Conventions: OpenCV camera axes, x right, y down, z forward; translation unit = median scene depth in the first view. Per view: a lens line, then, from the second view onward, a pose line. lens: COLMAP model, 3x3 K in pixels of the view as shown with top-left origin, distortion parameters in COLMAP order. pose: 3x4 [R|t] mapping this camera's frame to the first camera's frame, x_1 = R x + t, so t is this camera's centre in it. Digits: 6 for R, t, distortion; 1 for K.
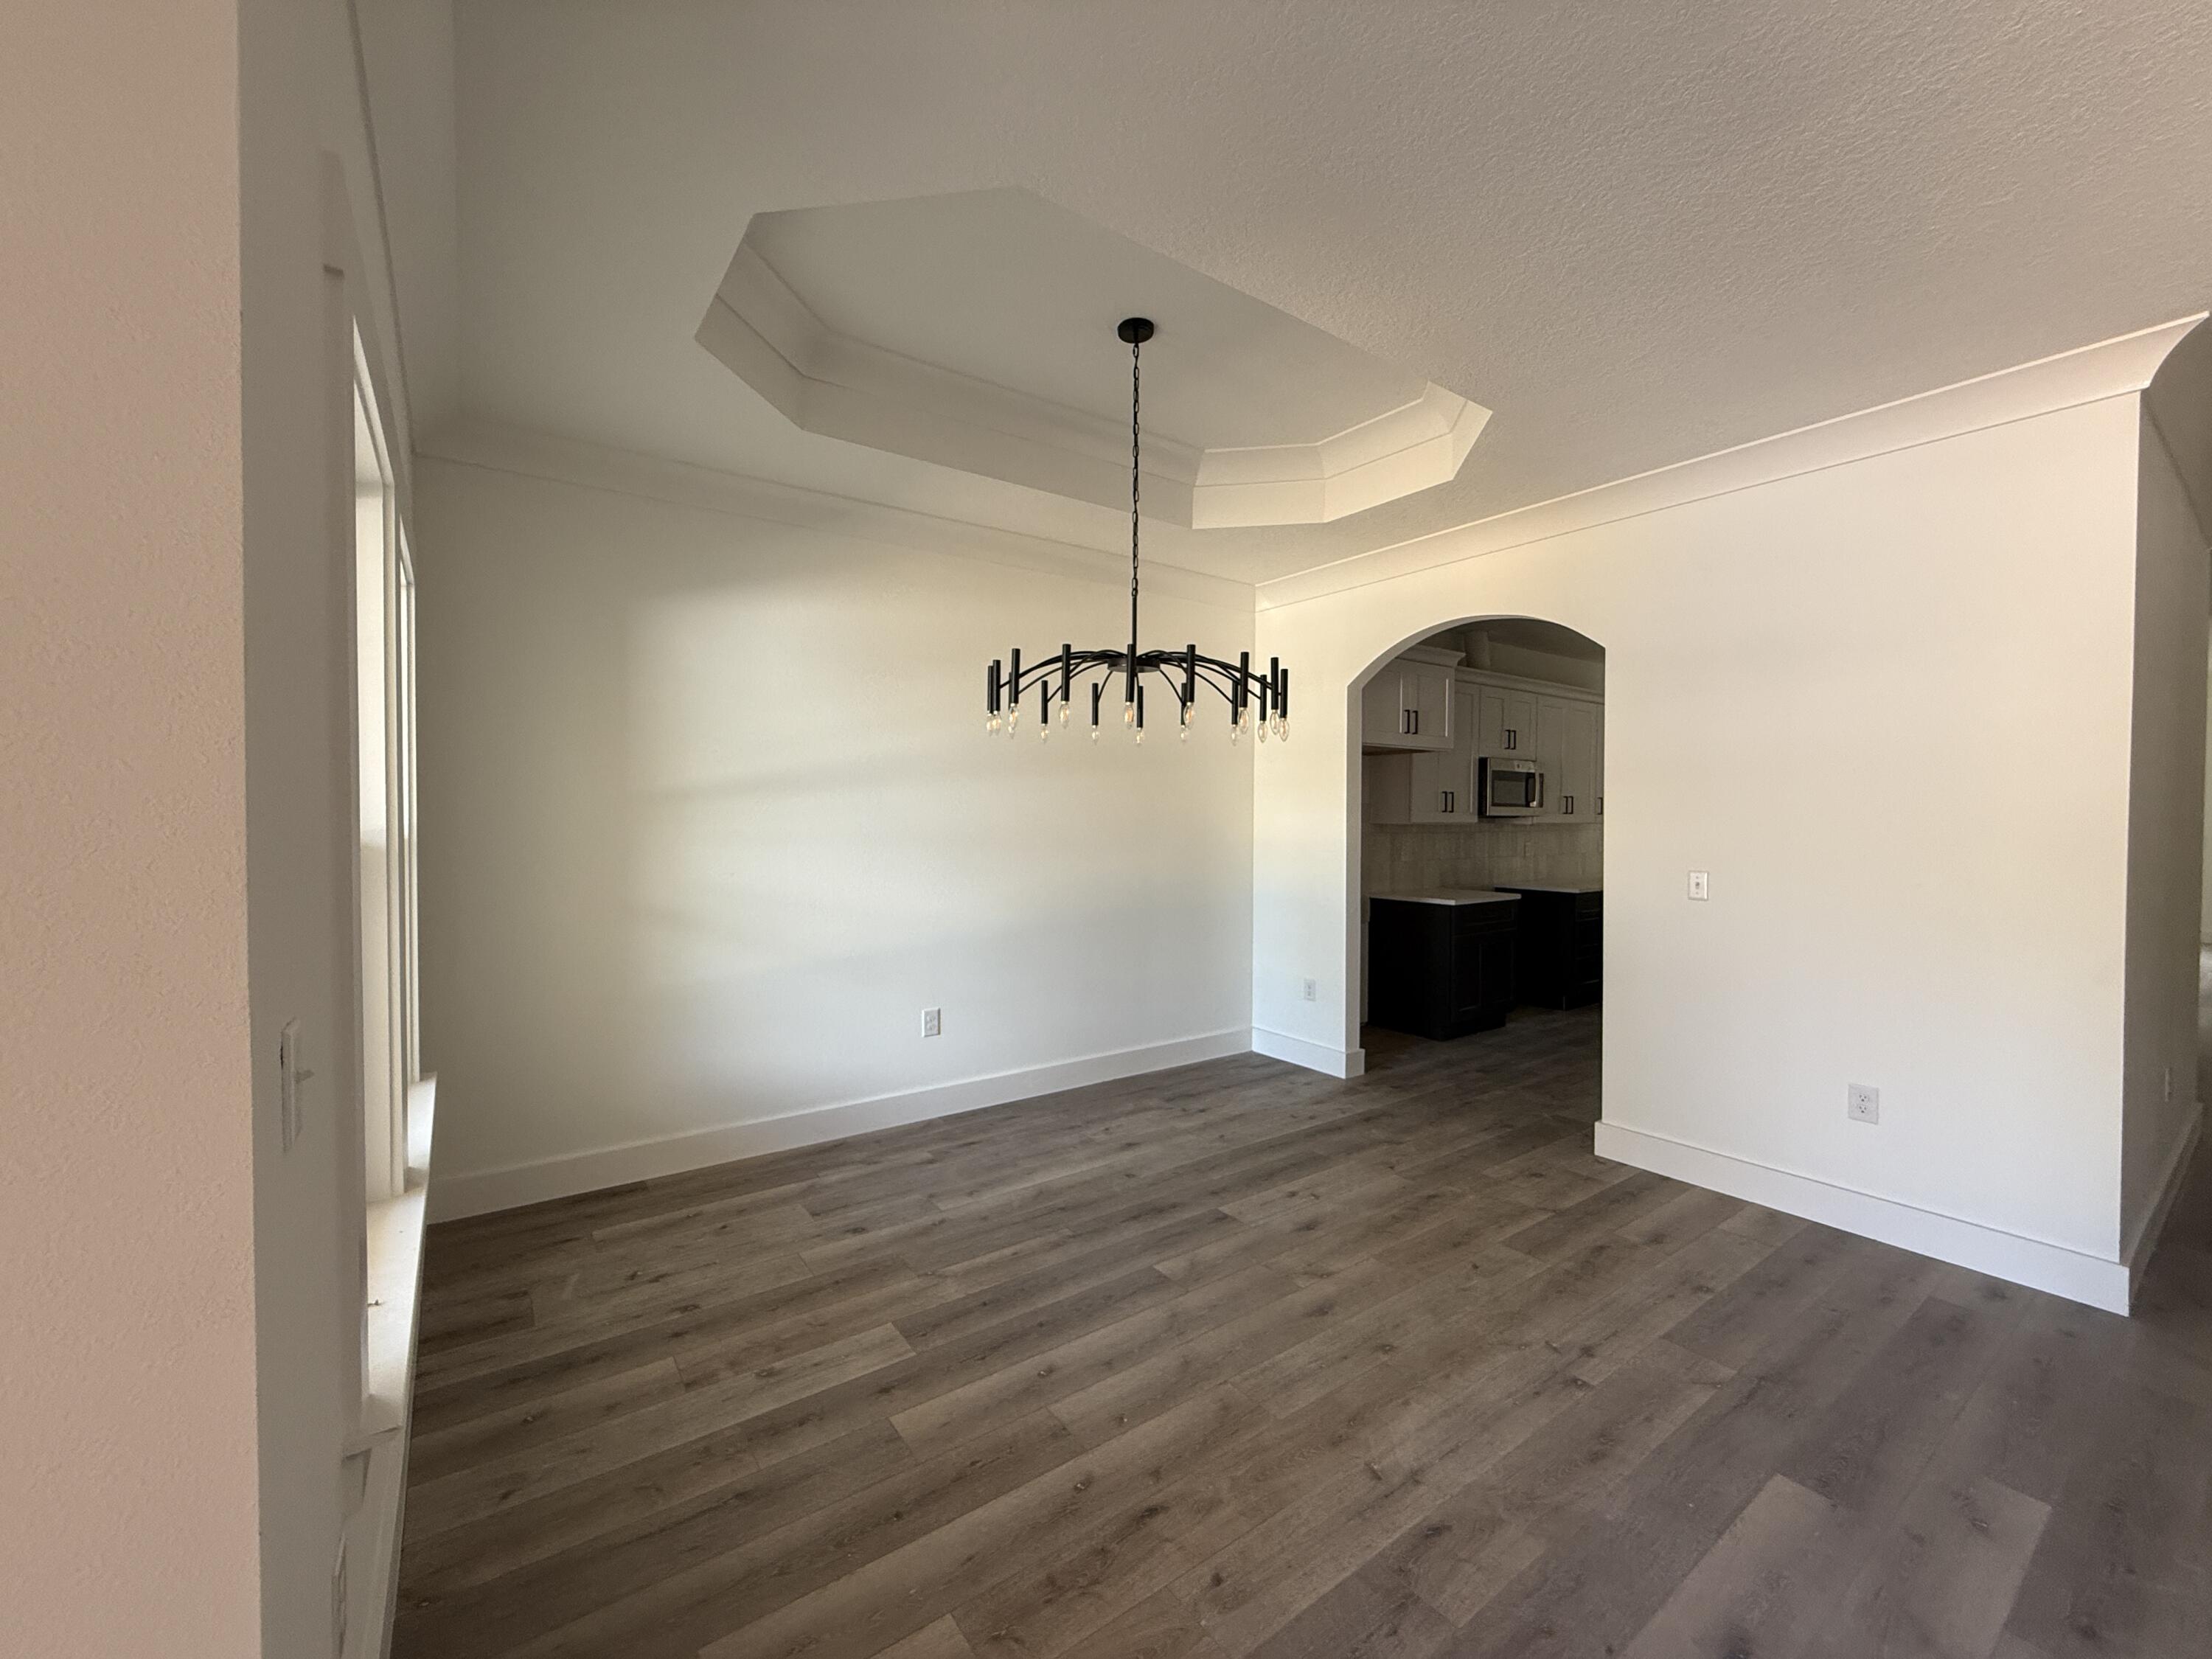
lens RADIAL K [[883.6, 0, 1105.1], [0, 883.6, 836.6], [0, 0, 1]] dist [-0.000816, 0.000074]
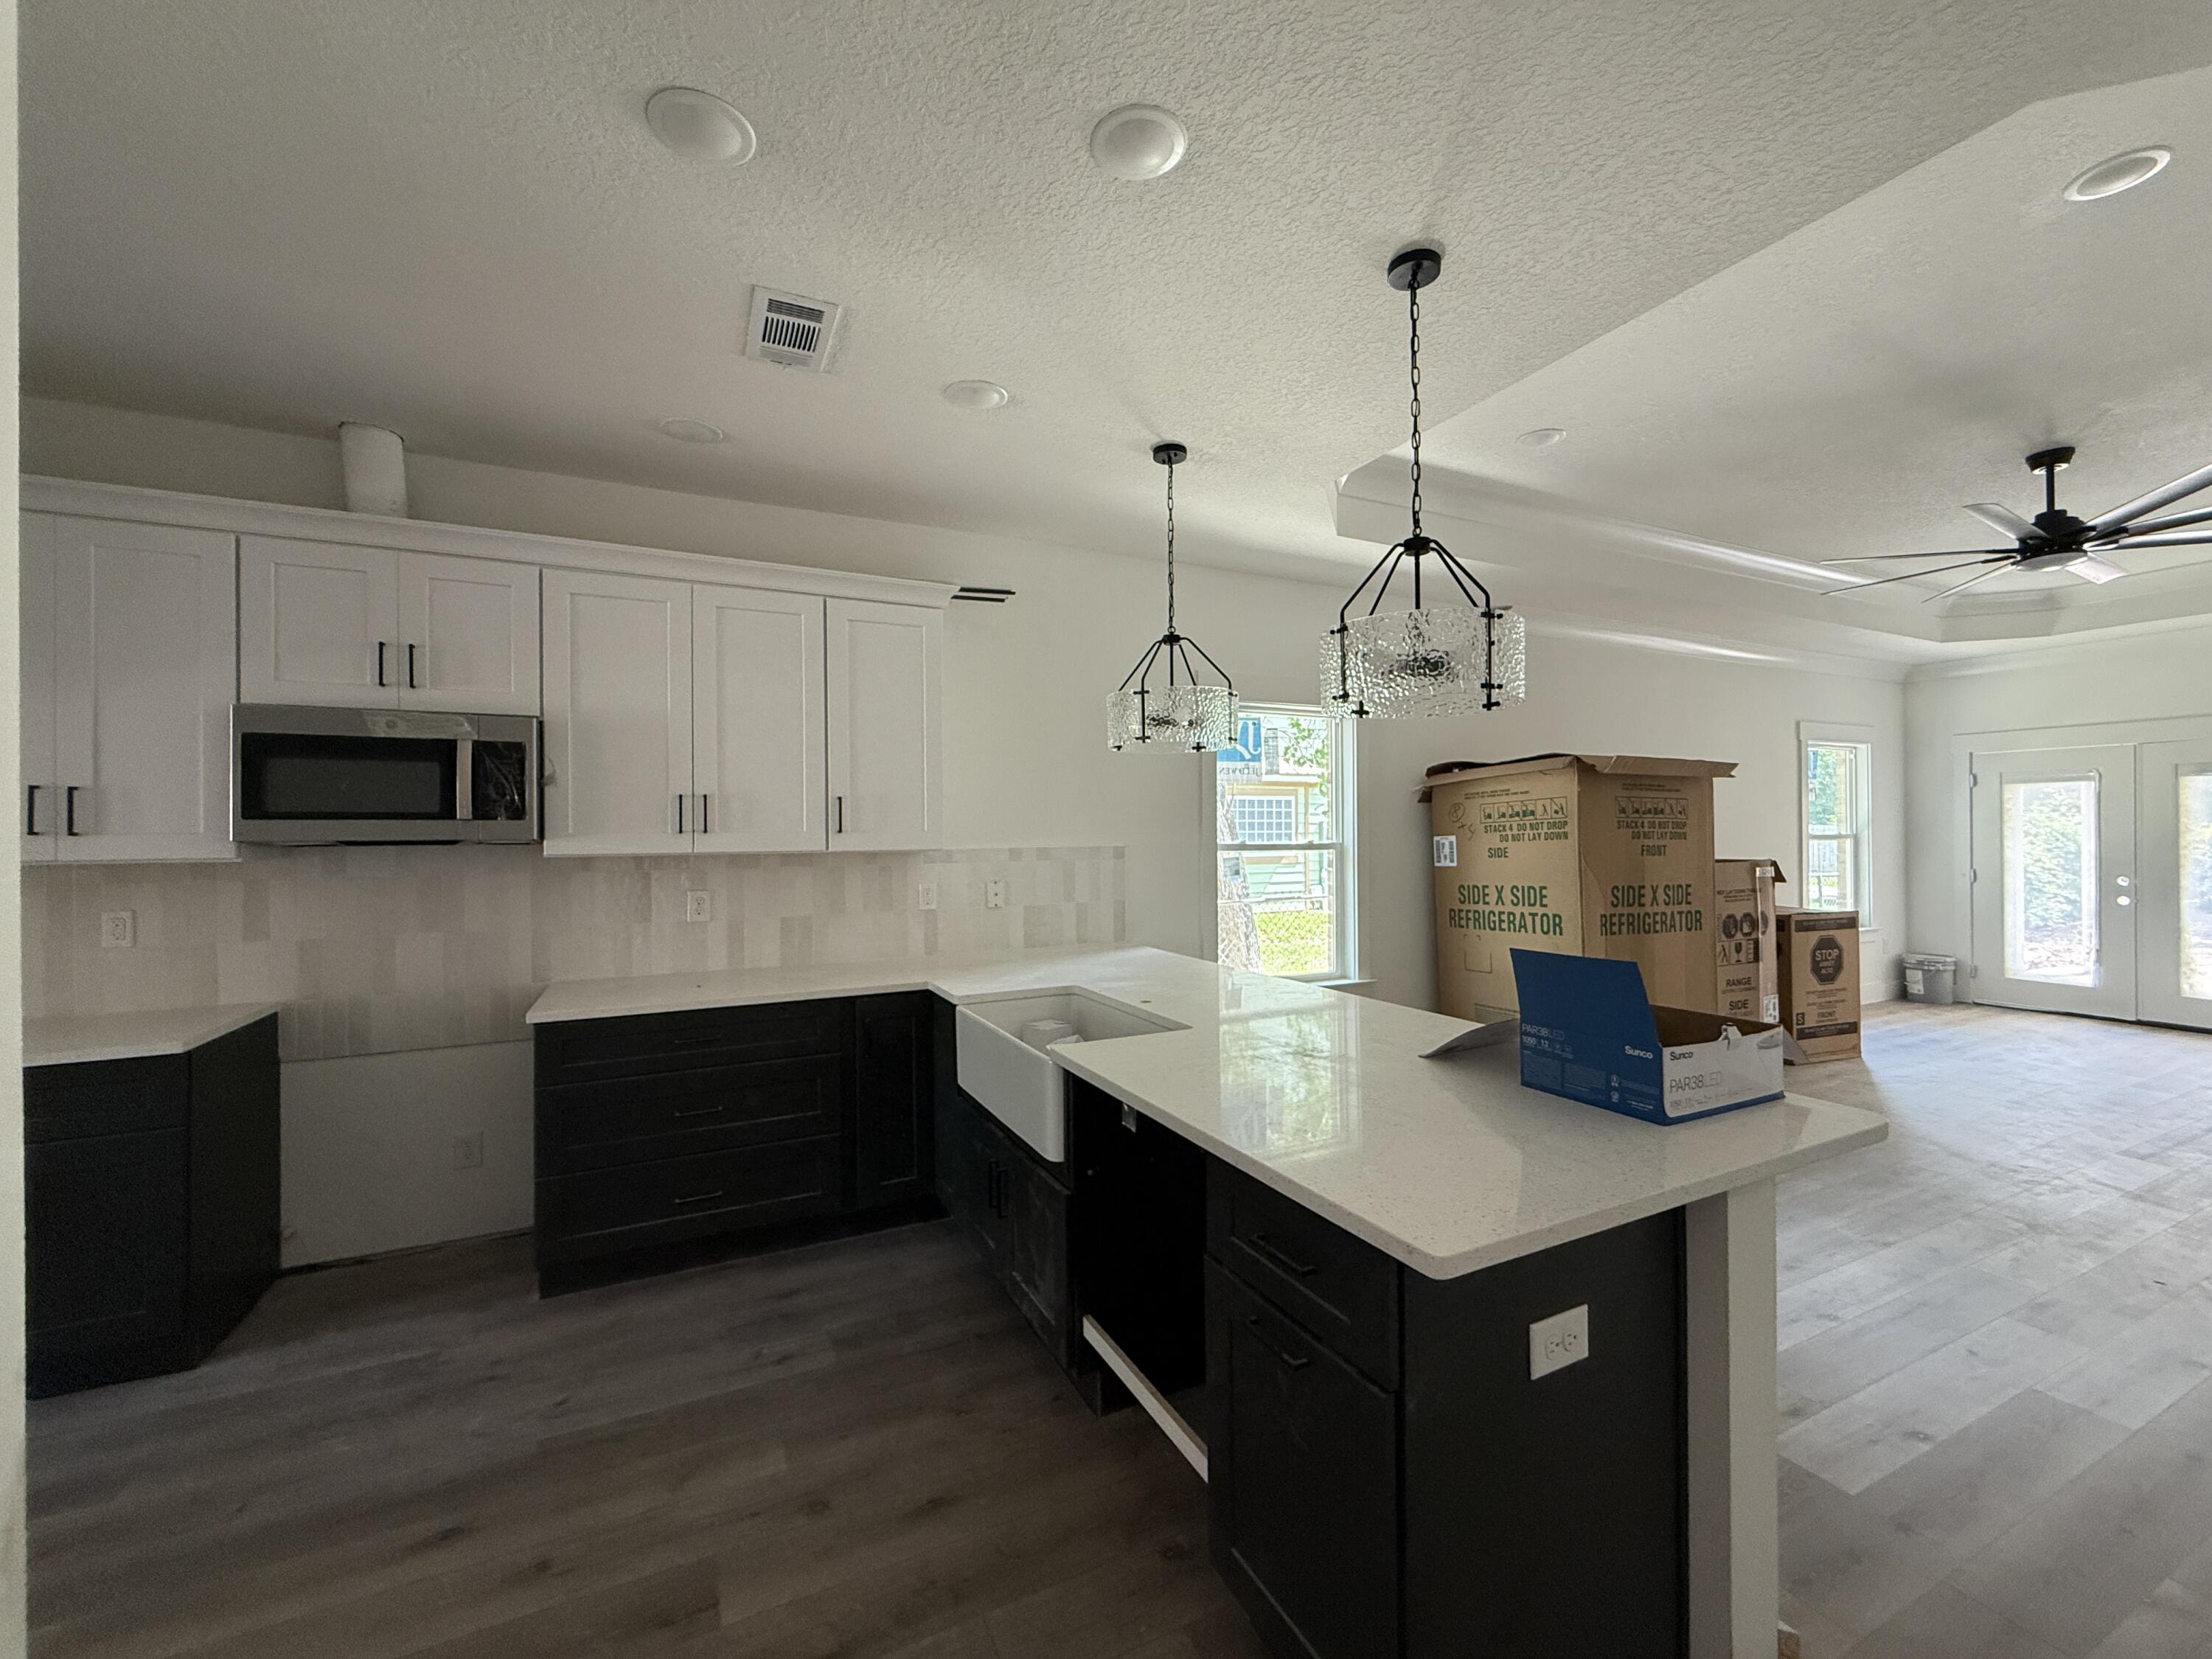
lens RADIAL K [[883.6, 0, 1103.6], [0, 883.6, 828.1], [0, 0, 1]] dist [-0.000816, 0.000074]
pose [[0.983880, -0.010993, -0.178489, 0.885199], [0.006146, 0.999598, -0.027685, -0.015185], [0.178722, 0.026141, 0.983552, 0.642840]]
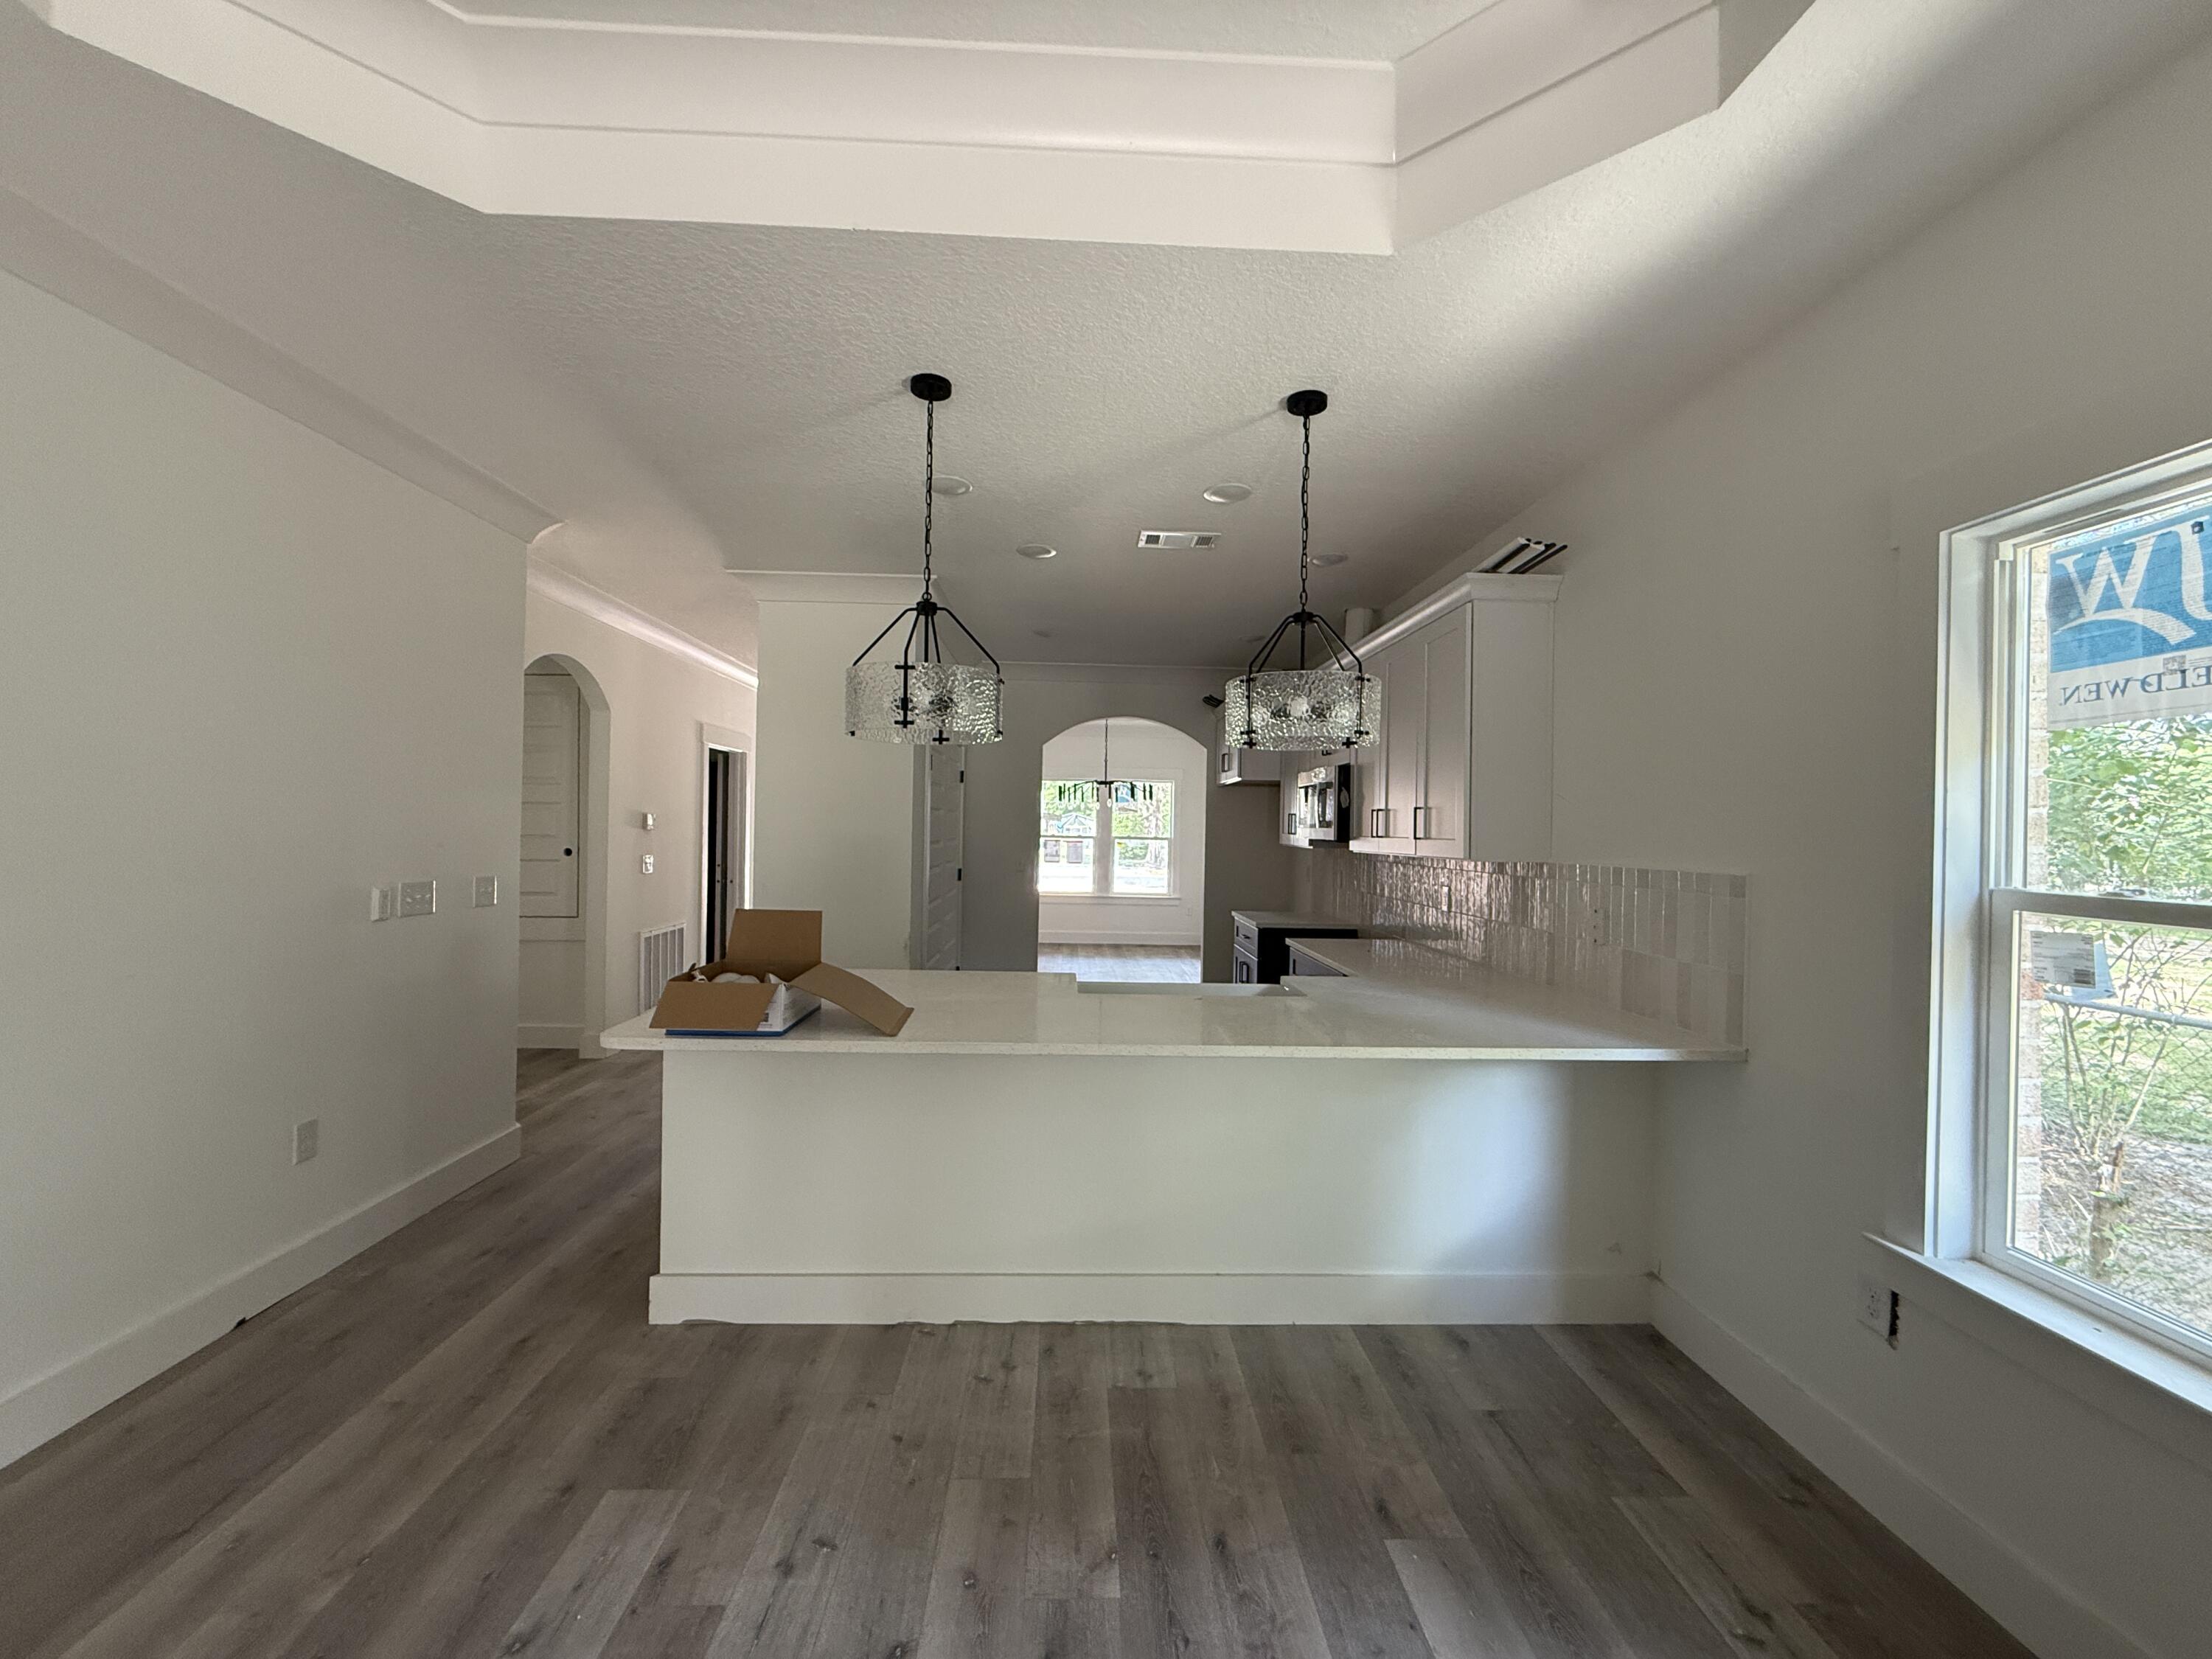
lens RADIAL K [[883.6, 0, 1125.8], [0, 883.6, 814.9], [0, 0, 1]] dist [-0.000816, 0.000074]
pose [[-0.549692, -0.029124, -0.834860, 1.232039], [-0.042223, 0.999083, -0.007052, -0.031993], [0.834300, 0.031374, -0.550418, 1.287588]]
